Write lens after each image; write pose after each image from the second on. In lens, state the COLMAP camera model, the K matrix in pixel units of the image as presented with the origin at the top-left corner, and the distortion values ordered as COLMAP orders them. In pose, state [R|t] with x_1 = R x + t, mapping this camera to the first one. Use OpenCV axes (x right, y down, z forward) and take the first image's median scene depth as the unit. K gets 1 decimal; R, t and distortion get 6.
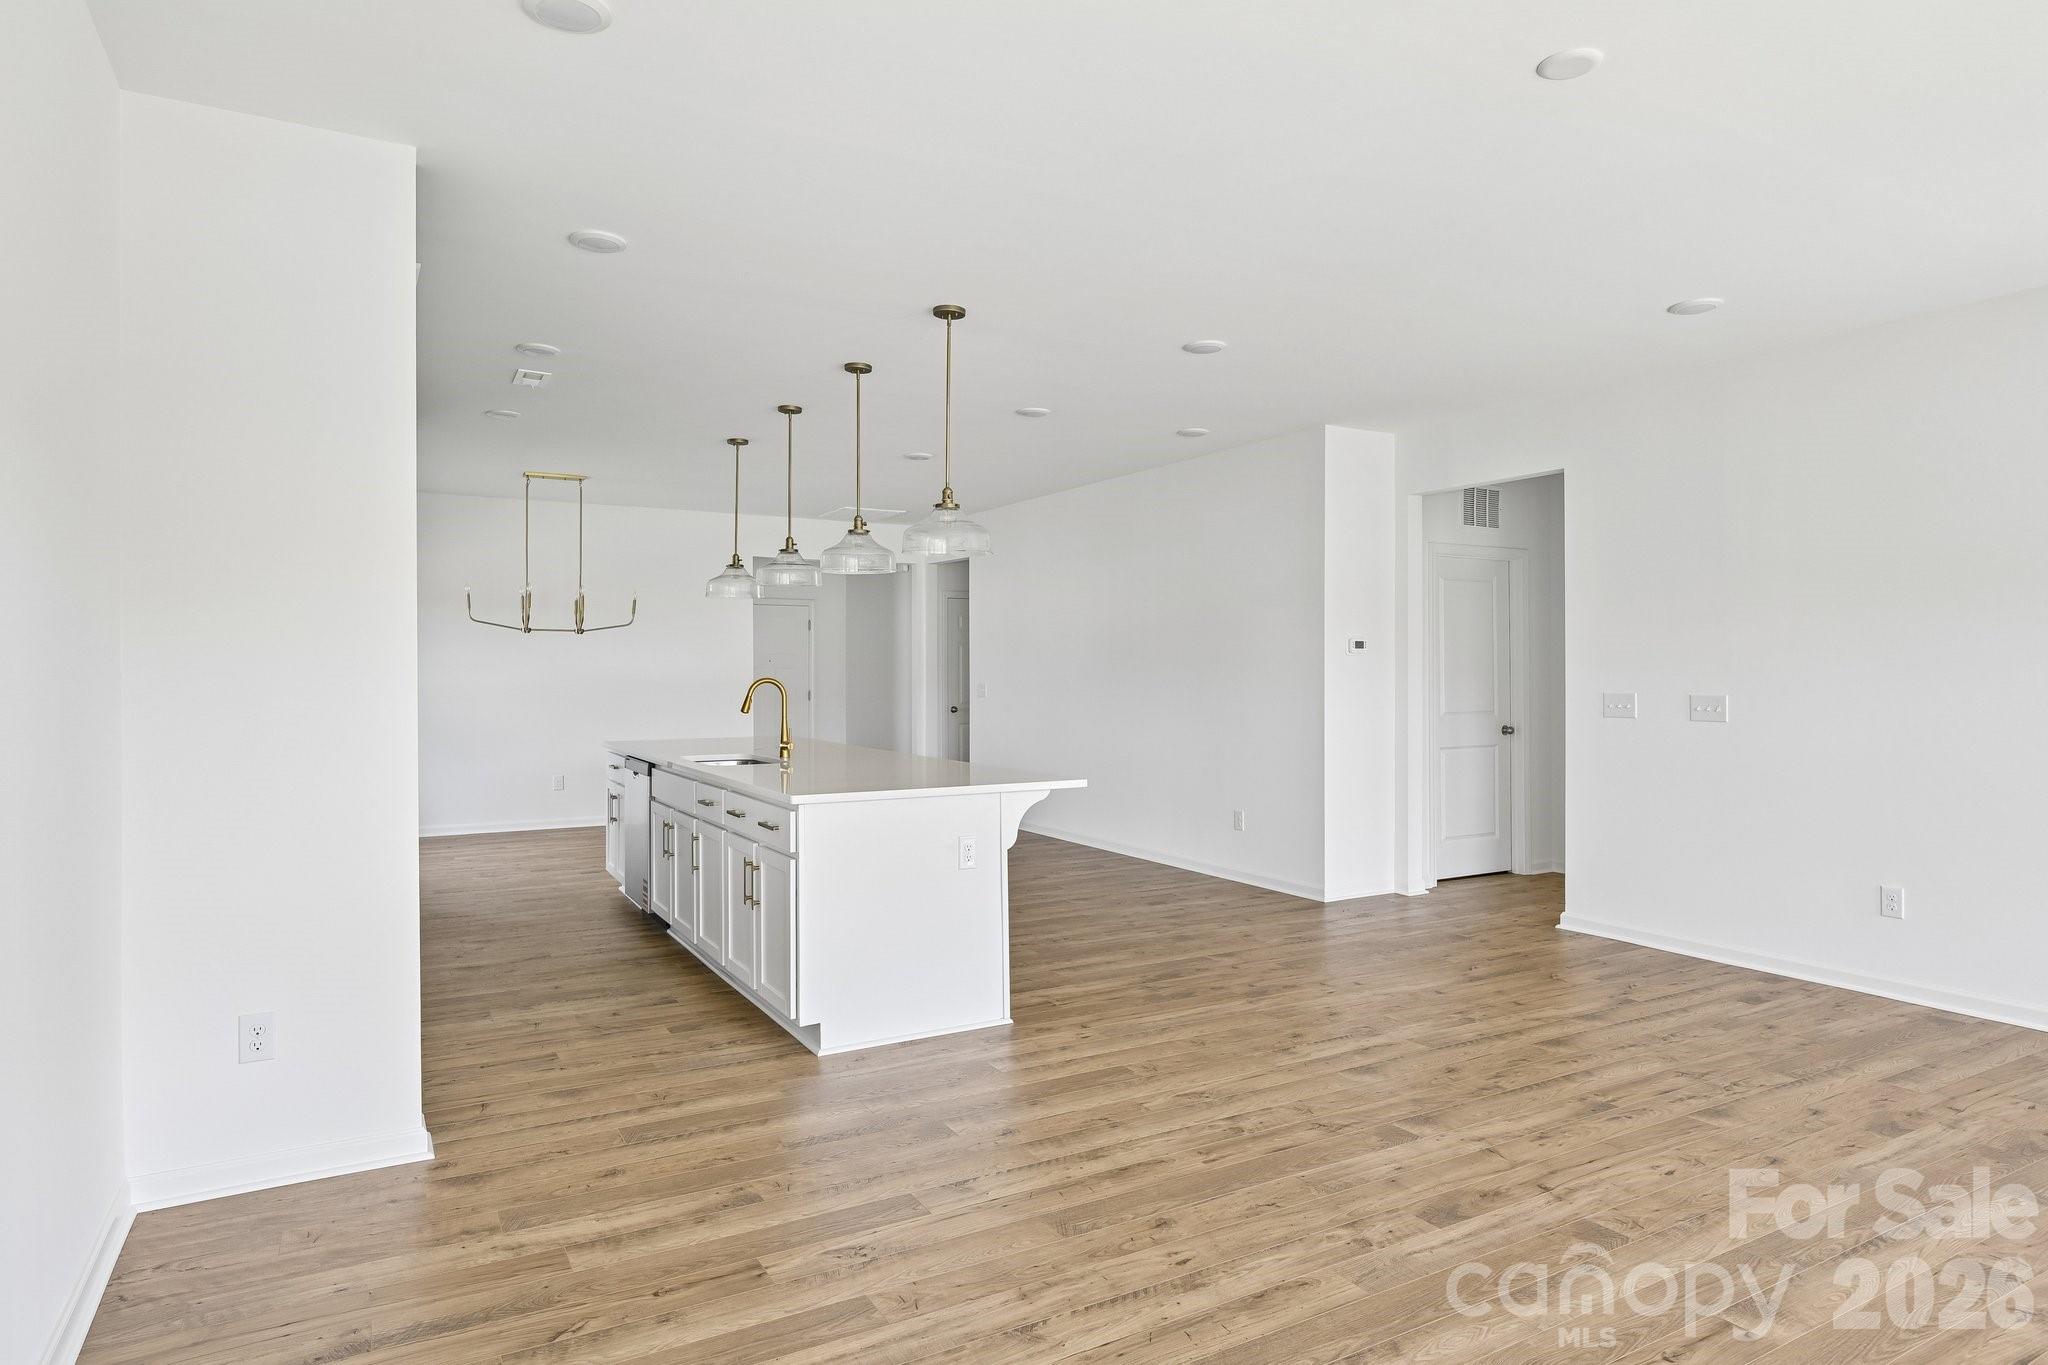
lens RADIAL K [[1173.4, 0, 1026.3], [0, 1173.4, 673.1], [0, 0, 1]] dist [0.003076, 0.000532]
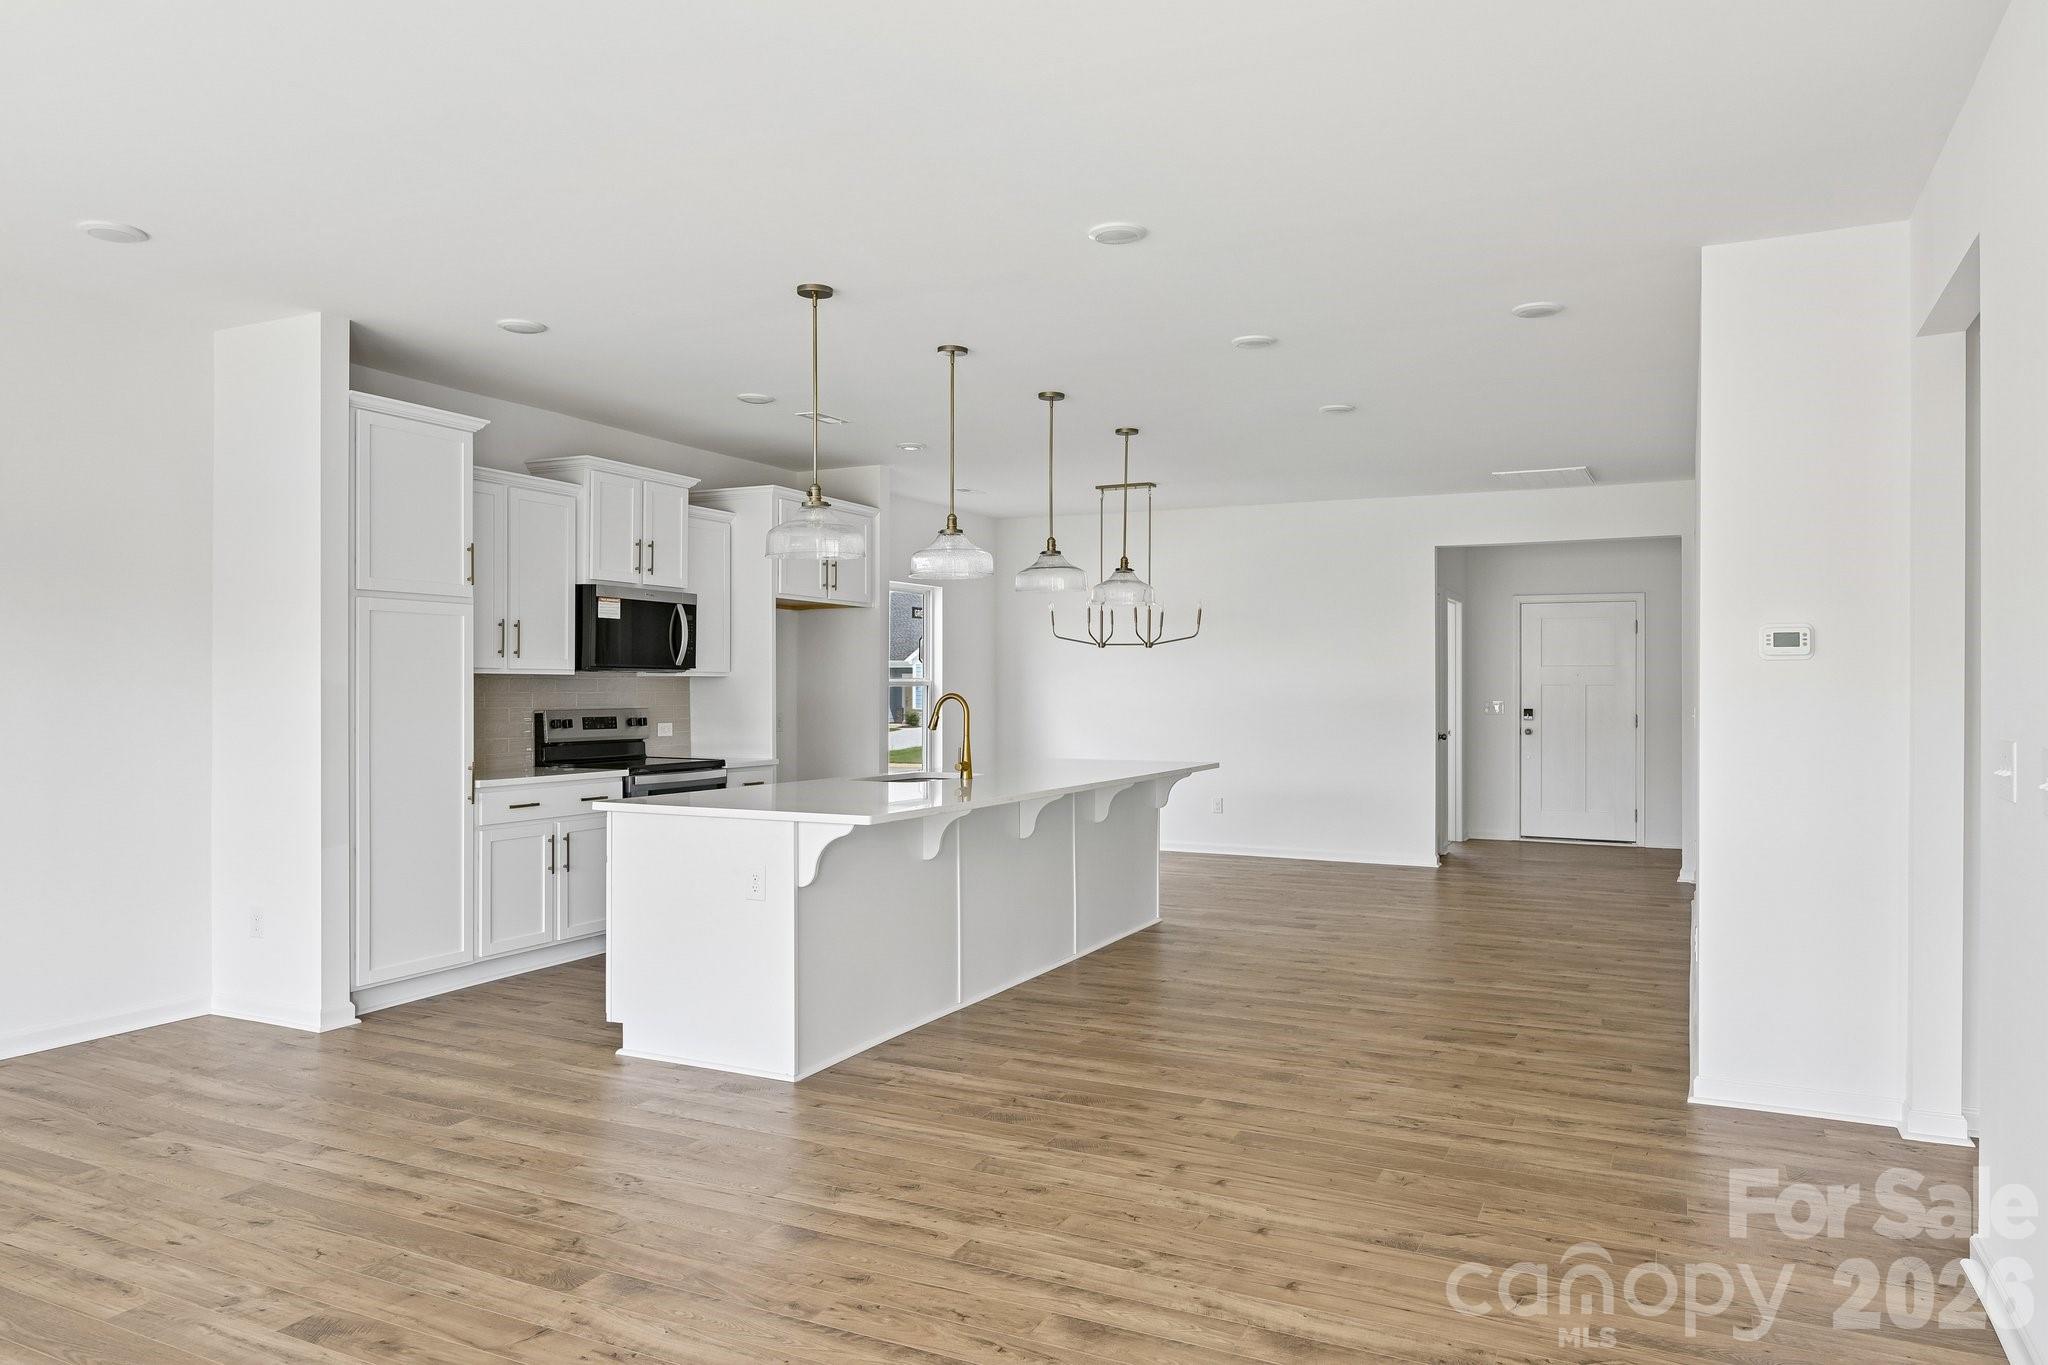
lens RADIAL K [[1369.1, 0, 1019.0], [0, 1369.1, 686.7], [0, 0, 1]] dist [0.002232, -0.001525]
pose [[0.552807, 0.002264, -0.833307, 1.043036], [-0.004499, 0.999990, -0.000268, -0.001519], [0.833297, 0.003897, 0.552811, 0.627557]]
